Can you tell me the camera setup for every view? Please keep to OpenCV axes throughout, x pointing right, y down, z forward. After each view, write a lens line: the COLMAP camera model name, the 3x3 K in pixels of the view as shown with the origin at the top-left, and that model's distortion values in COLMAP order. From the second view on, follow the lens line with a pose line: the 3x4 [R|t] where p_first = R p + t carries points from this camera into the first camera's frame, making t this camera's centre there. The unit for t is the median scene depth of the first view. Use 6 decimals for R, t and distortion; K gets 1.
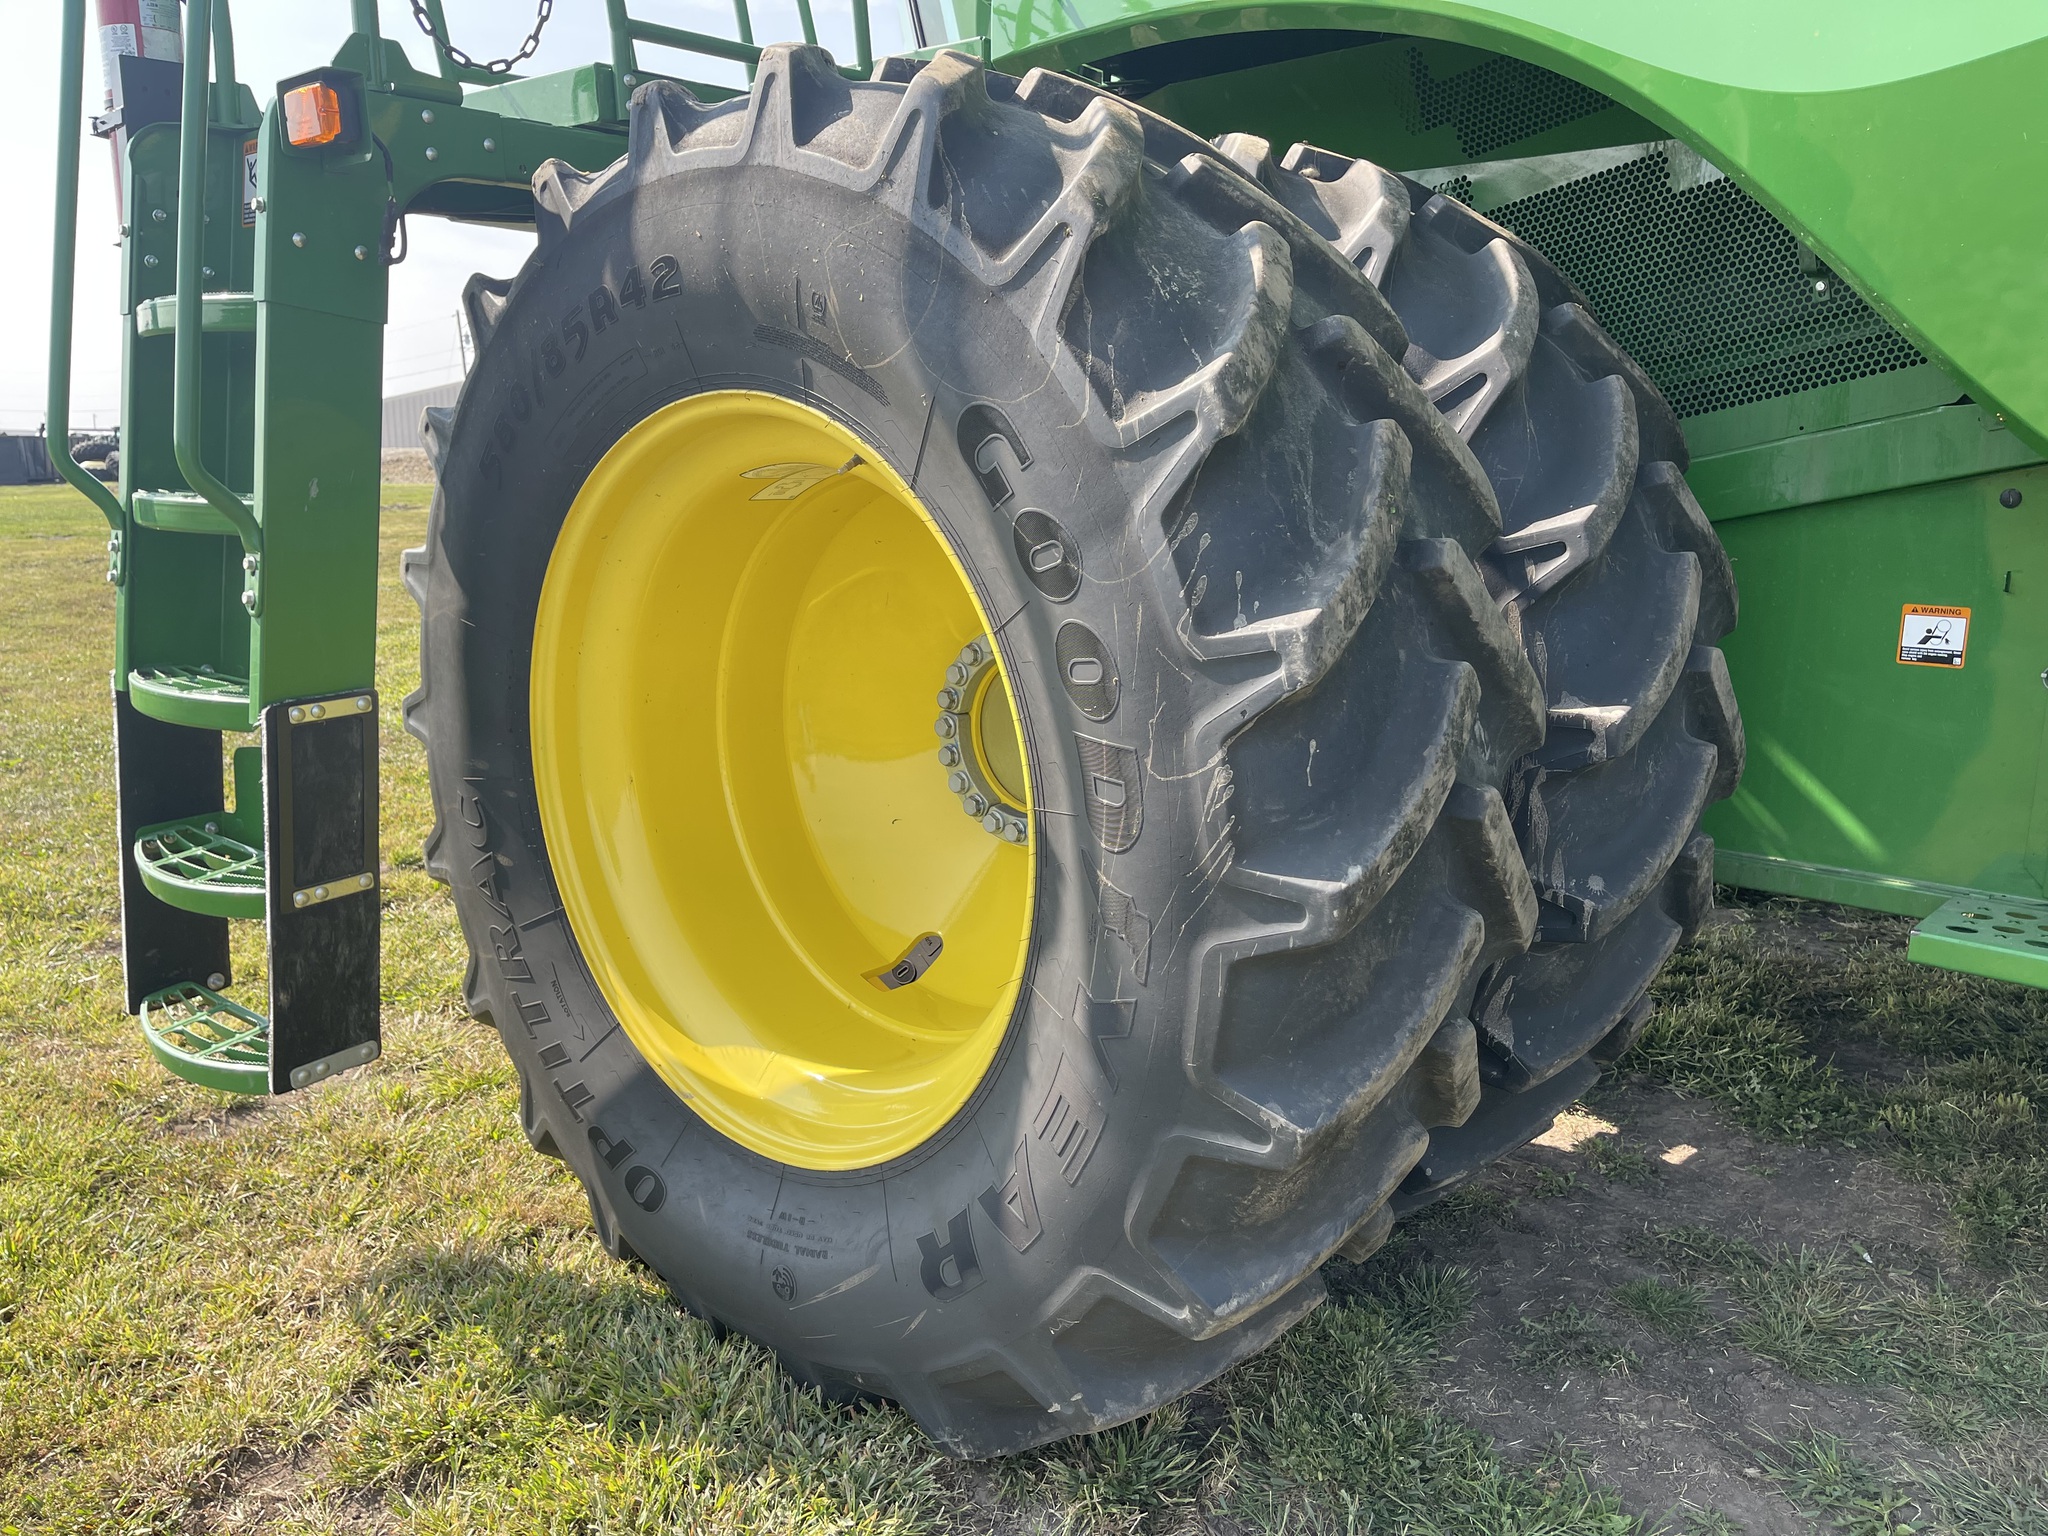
lens RADIAL K [[1553.8, 0, 1033.4], [0, 1553.8, 782.6], [0, 0, 1]] dist [0.074568, -0.114194]
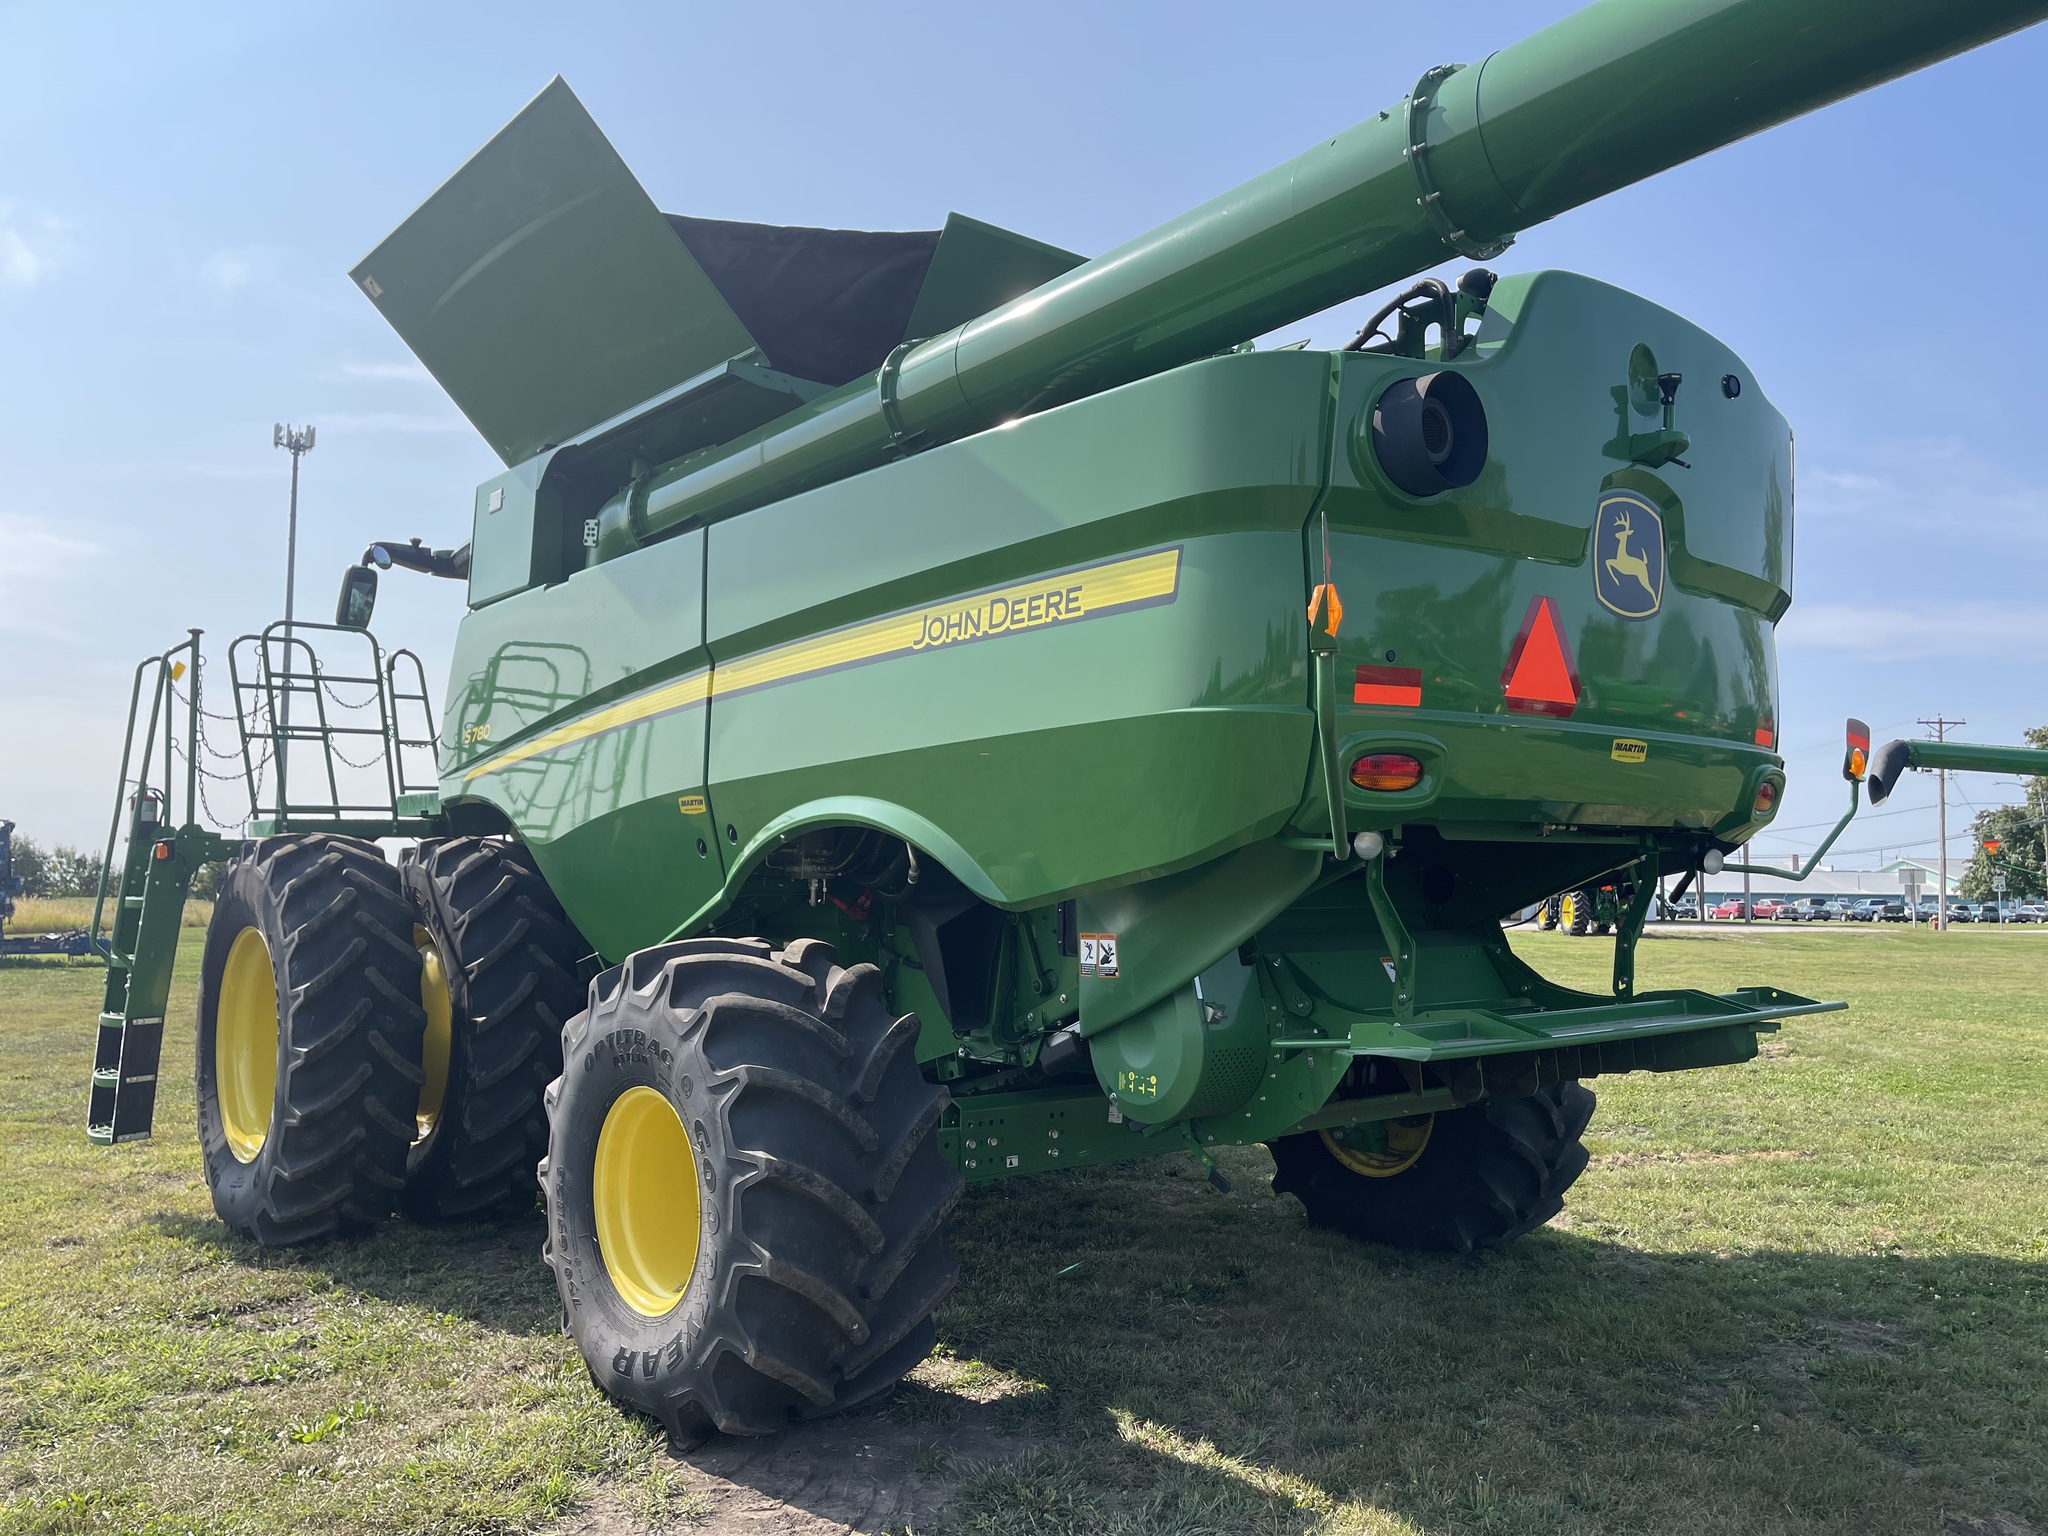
lens RADIAL K [[1553.8, 0, 1033.4], [0, 1553.8, 782.6], [0, 0, 1]] dist [0.074568, -0.114194]
pose [[0.989009, -0.014679, -0.147124, 2.333046], [-0.026015, 0.962258, -0.270892, 0.394478], [0.145547, 0.271742, 0.951300, -2.477544]]
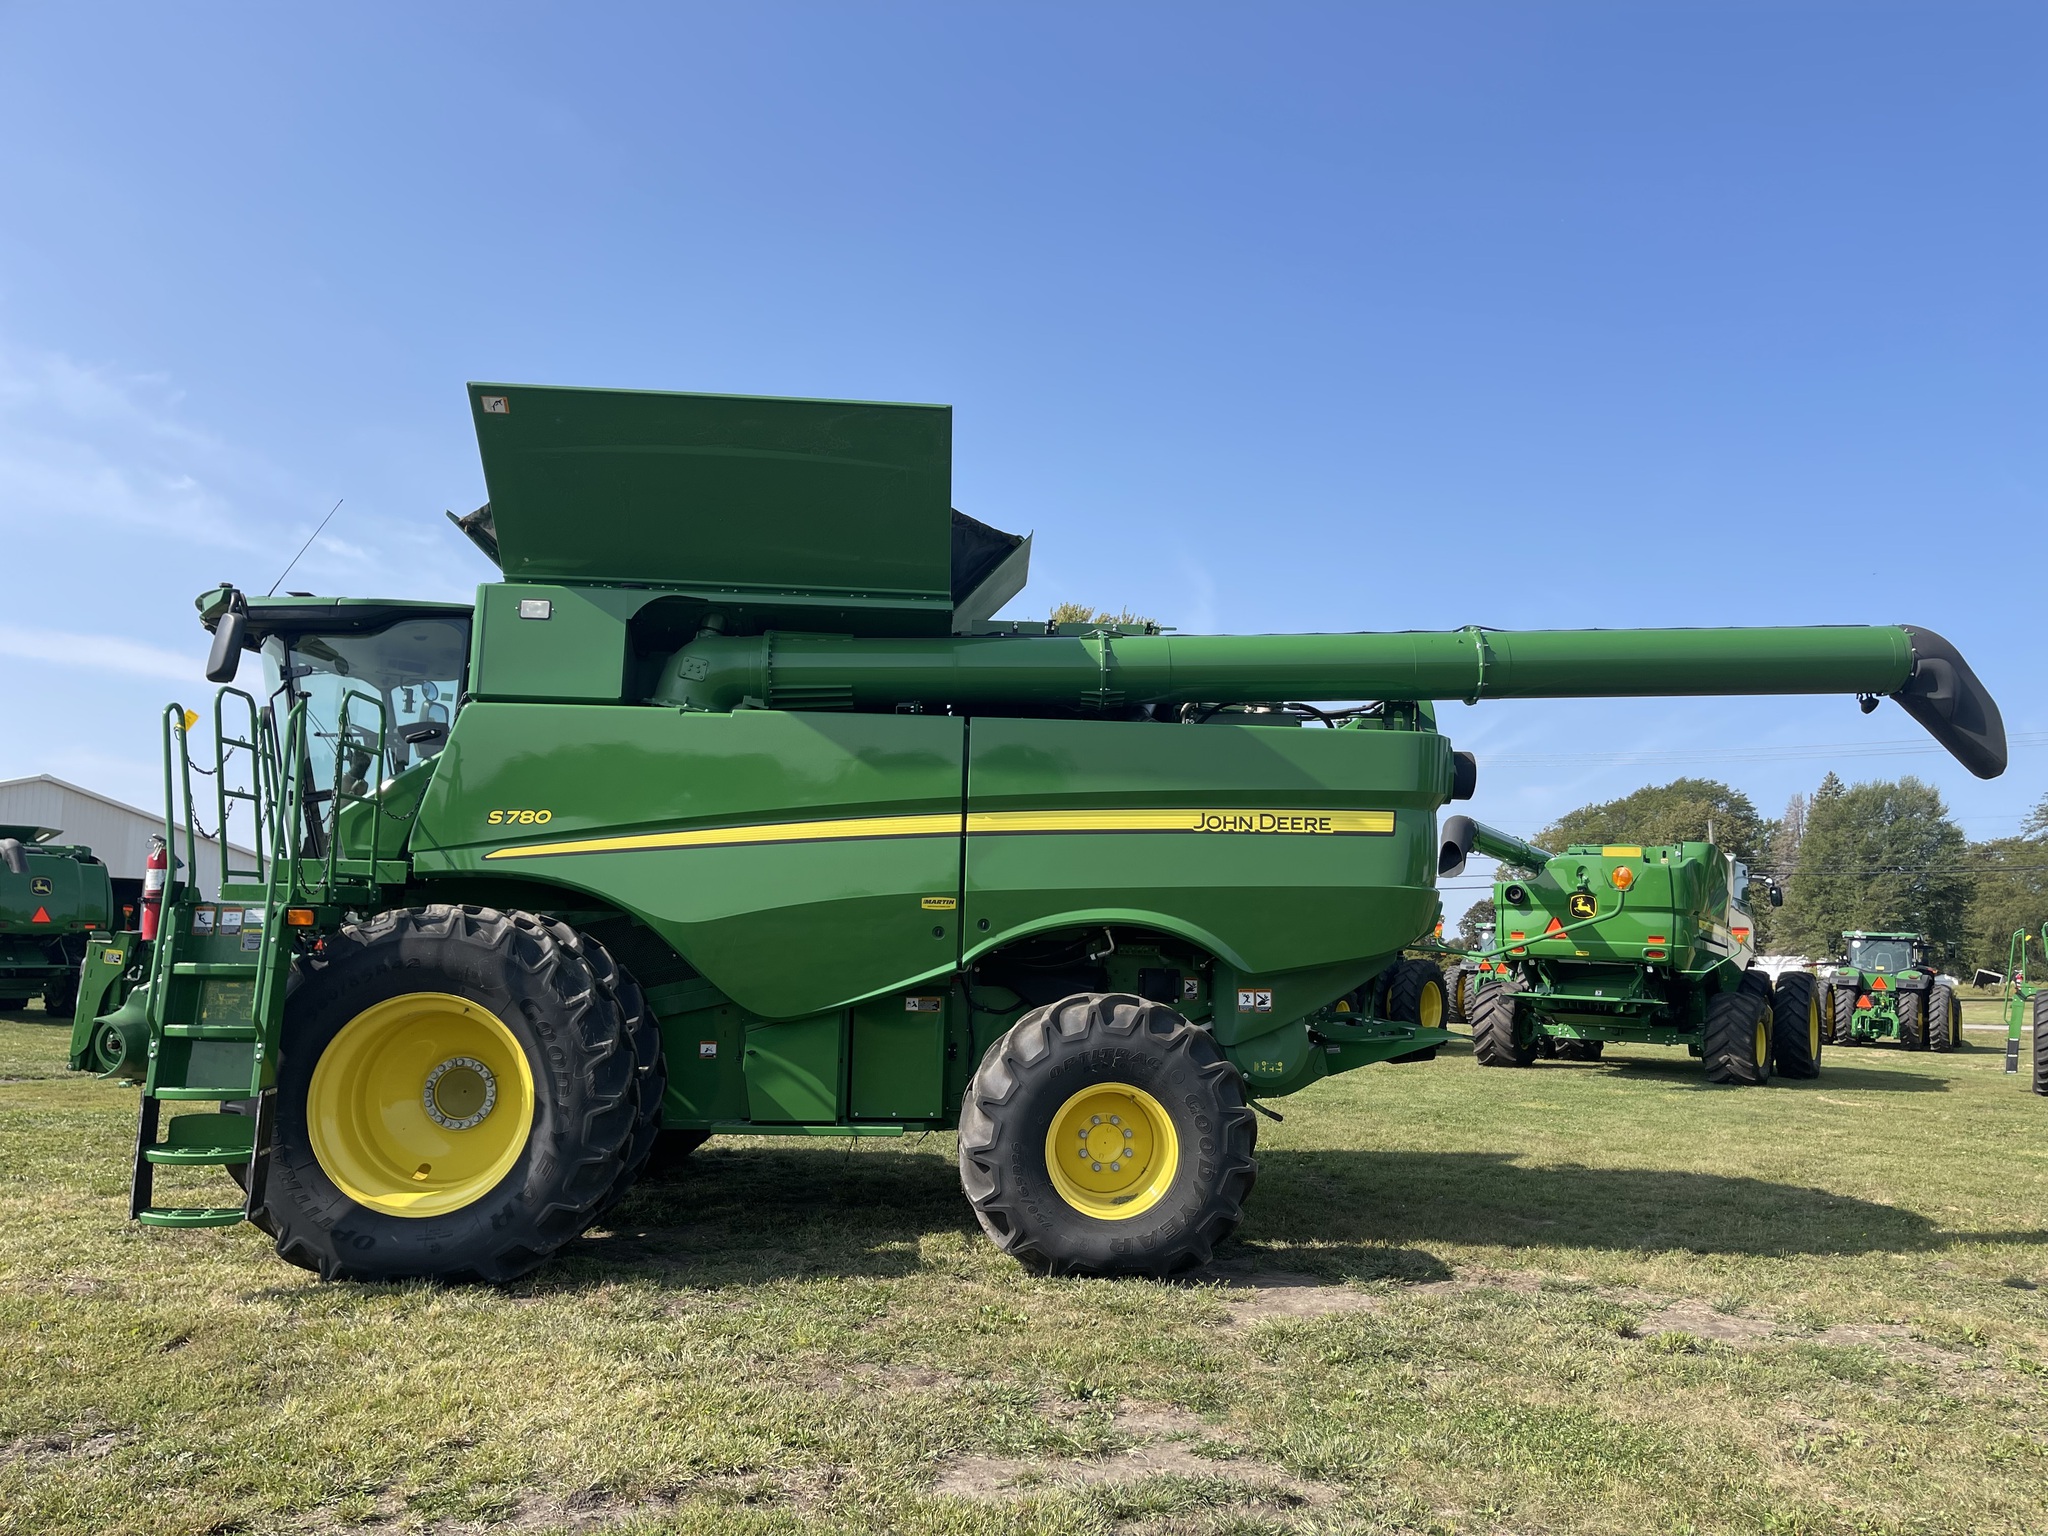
lens RADIAL K [[1560.8, 0, 1045.4], [0, 1560.8, 775.0], [0, 0, 1]] dist [0.088054, -0.109367]
pose [[0.719866, 0.085077, 0.688879, -1.993341], [0.133798, 0.956839, -0.257987, 0.475558], [-0.681095, 0.277887, 0.677413, -3.038760]]
